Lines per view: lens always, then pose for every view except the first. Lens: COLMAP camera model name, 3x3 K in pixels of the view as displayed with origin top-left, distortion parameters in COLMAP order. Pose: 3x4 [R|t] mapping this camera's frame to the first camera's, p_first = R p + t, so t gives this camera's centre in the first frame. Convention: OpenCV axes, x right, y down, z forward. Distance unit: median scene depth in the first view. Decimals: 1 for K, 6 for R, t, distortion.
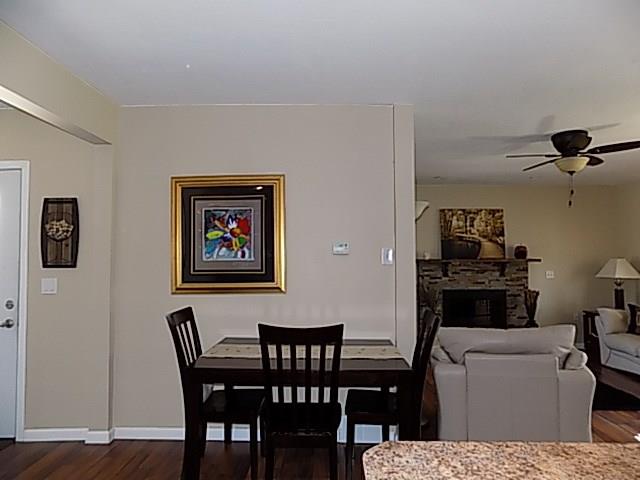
lens RADIAL K [[430.7, 0, 320.0], [0, 430.7, 240.0], [0, 0, 1]] dist [-0.073718, 0.070758]
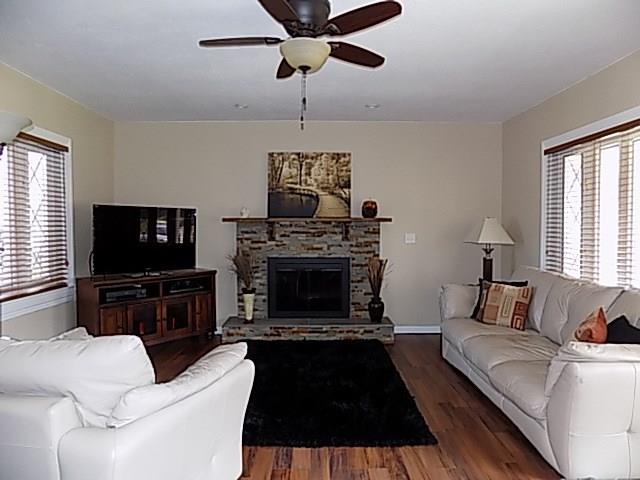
lens RADIAL K [[430.7, 0, 320.0], [0, 430.7, 240.0], [0, 0, 1]] dist [-0.073718, 0.070758]
pose [[0.999660, 0.003306, 0.025854, 0.360092], [-0.005475, 0.996426, 0.084293, 0.018969], [-0.025483, -0.084406, 0.996106, 0.224941]]
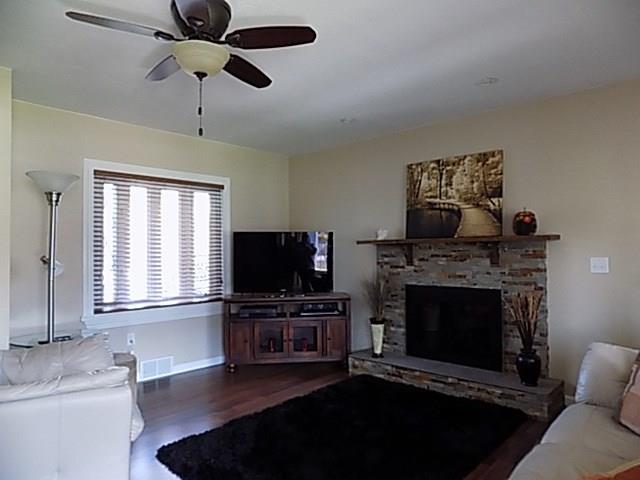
lens RADIAL K [[430.7, 0, 320.0], [0, 430.7, 240.0], [0, 0, 1]] dist [-0.073718, 0.070758]
pose [[0.736405, -0.020469, -0.676232, 0.642121], [0.041955, 0.999000, 0.015450, 0.030274], [0.675239, -0.039748, 0.736527, 0.414256]]
